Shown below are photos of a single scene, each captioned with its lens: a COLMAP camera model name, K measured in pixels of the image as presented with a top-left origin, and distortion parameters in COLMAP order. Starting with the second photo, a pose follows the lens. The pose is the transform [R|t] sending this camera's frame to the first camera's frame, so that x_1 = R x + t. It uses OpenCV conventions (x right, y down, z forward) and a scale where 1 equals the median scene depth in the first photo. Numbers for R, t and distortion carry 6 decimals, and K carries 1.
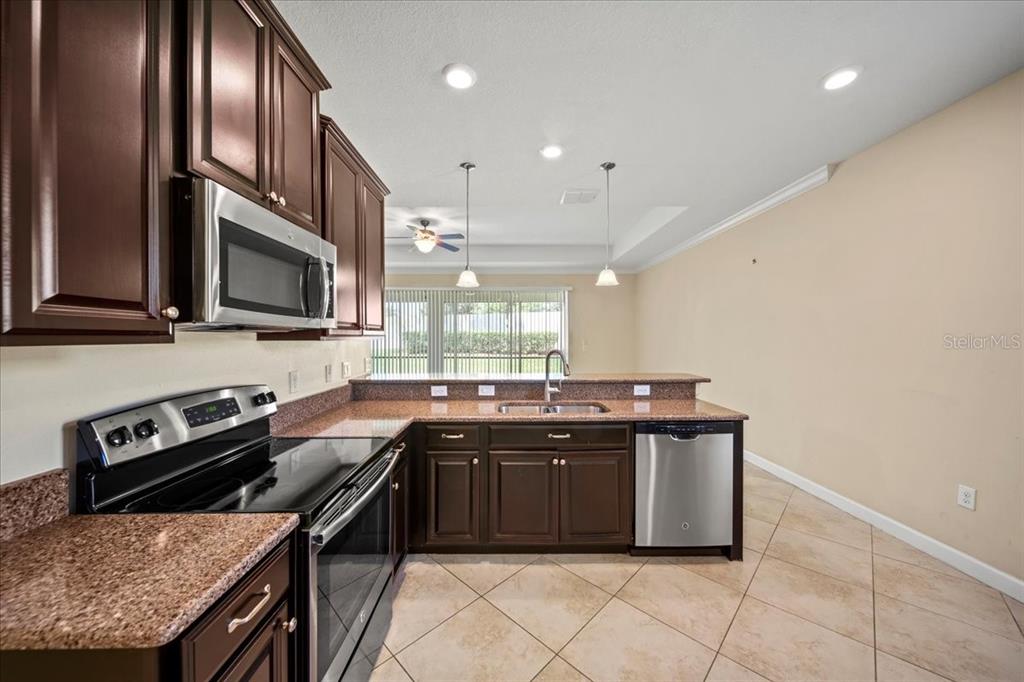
lens RADIAL K [[364.1, 0, 512.0], [0, 364.1, 341.0], [0, 0, 1]] dist [-0.001297, -0.000137]
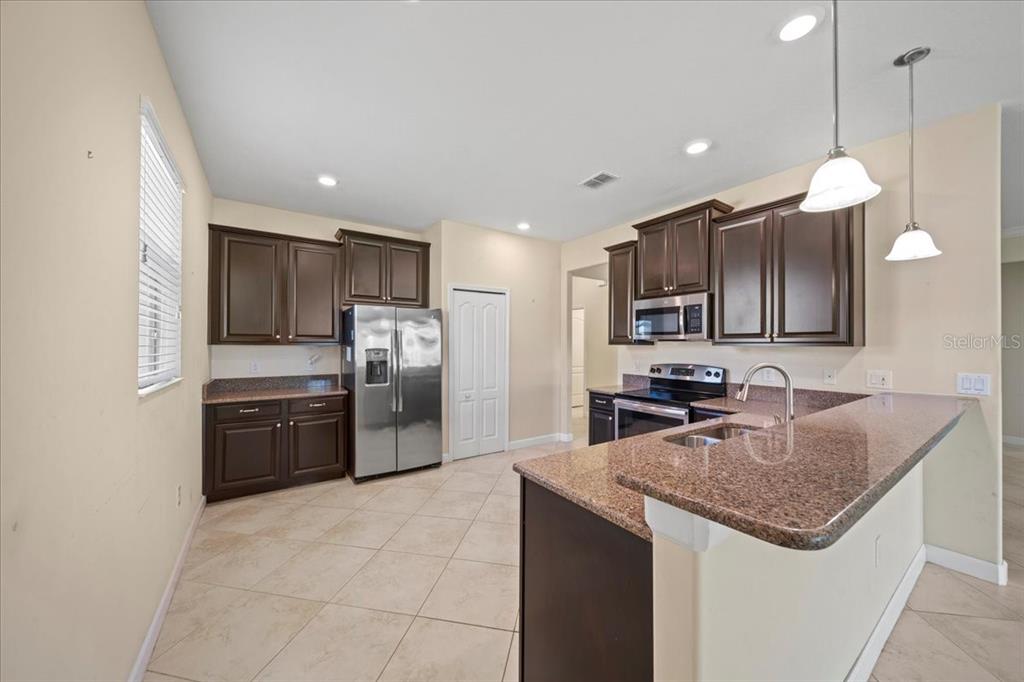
lens RADIAL K [[364.7, 0, 512.0], [0, 364.7, 341.0], [0, 0, 1]] dist [0.009034, -0.000036]
pose [[-0.837713, -0.006256, -0.546074, 0.983309], [-0.005579, 0.999980, -0.002897, -0.009058], [0.546082, 0.000620, -0.837732, 1.512461]]
